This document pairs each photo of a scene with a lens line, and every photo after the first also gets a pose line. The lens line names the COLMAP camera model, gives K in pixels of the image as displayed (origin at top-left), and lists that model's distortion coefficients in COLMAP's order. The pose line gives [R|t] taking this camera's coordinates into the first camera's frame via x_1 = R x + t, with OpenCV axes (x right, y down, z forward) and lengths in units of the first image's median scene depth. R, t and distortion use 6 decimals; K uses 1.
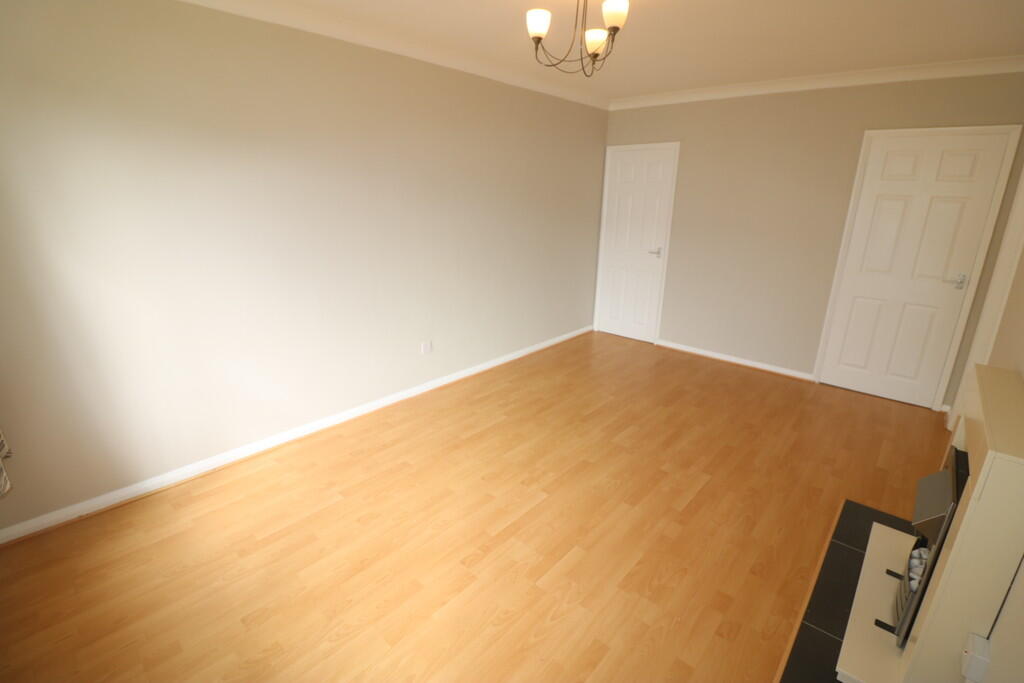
lens RADIAL K [[474.5, 0, 491.5], [0, 474.5, 324.3], [0, 0, 1]] dist [-0.001210, -0.000017]
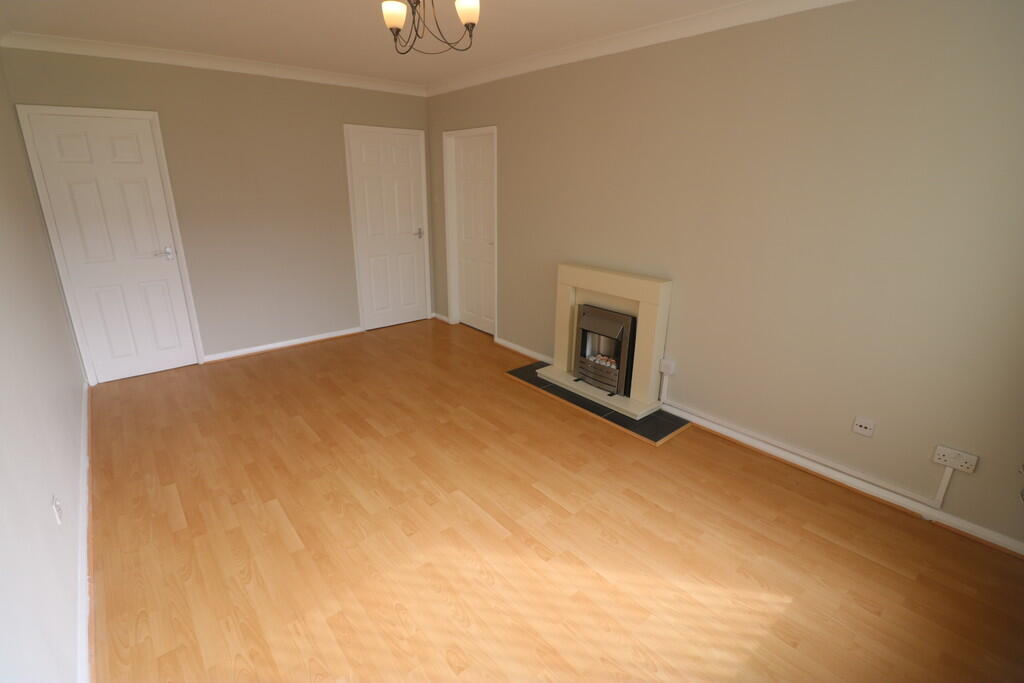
lens RADIAL K [[477.8, 0, 512.0], [0, 477.8, 341.5], [0, 0, 1]] dist [-0.001700, 0.000075]
pose [[0.112153, -0.332693, 0.936342, -0.618430], [0.262020, 0.918840, 0.295090, -0.166472], [-0.958524, 0.212245, 0.190223, 0.569829]]
